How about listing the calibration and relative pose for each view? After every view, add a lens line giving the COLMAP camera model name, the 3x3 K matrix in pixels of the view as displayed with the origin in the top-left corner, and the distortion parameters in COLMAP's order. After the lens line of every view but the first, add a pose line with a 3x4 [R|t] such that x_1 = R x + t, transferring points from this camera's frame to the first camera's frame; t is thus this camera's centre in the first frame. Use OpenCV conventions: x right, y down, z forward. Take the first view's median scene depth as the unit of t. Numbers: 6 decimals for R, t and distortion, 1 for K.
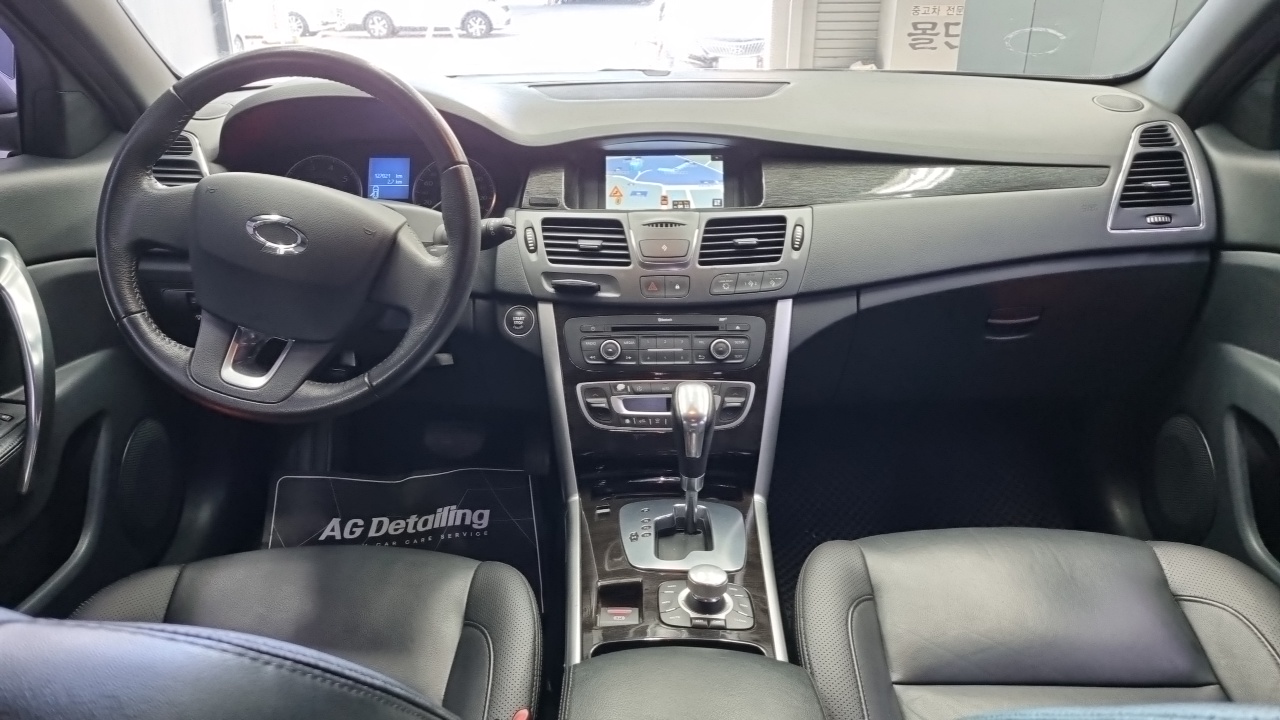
lens RADIAL K [[1192.0, 0, 646.2], [0, 1192.0, 359.2], [0, 0, 1]] dist [0.044794, 0.000000]
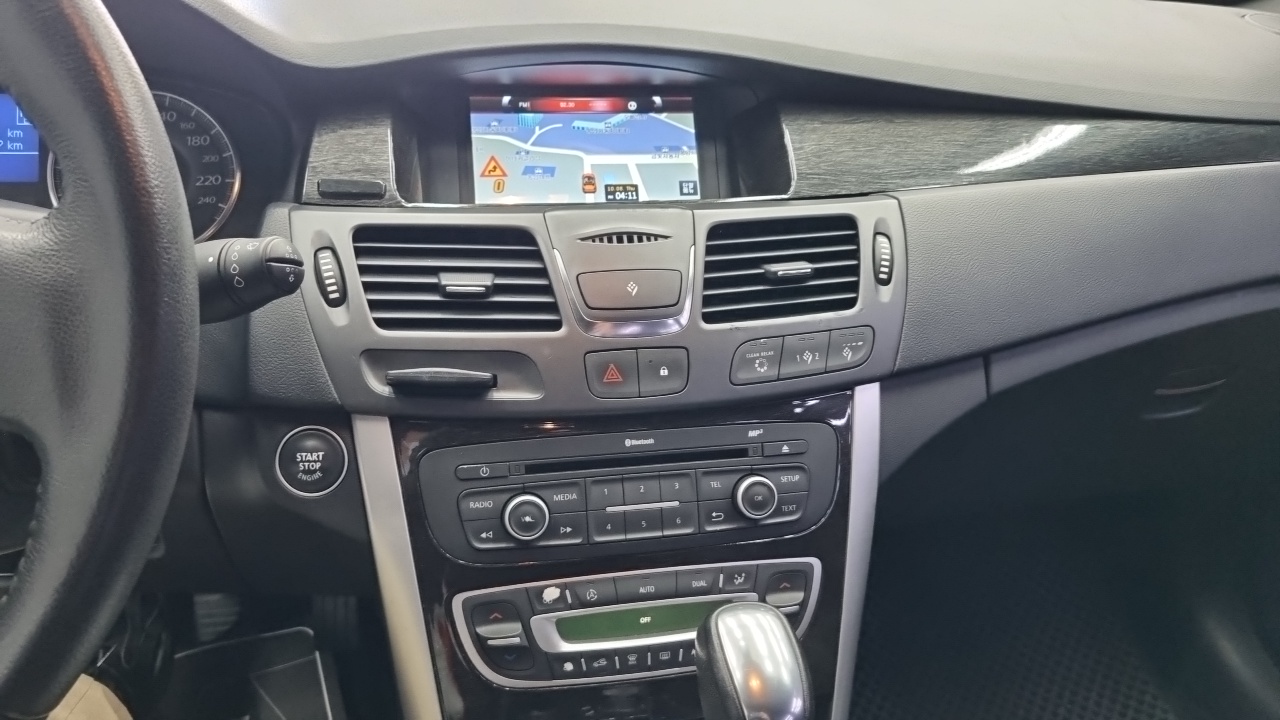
lens RADIAL K [[982.8, 0, 628.7], [0, 982.8, 349.1], [0, 0, 1]] dist [0.025466, -0.001893]
pose [[0.971377, -0.043458, 0.233534, -0.076107], [0.034165, 0.998461, 0.043694, -0.085822], [-0.235074, -0.034465, 0.971366, 0.622825]]
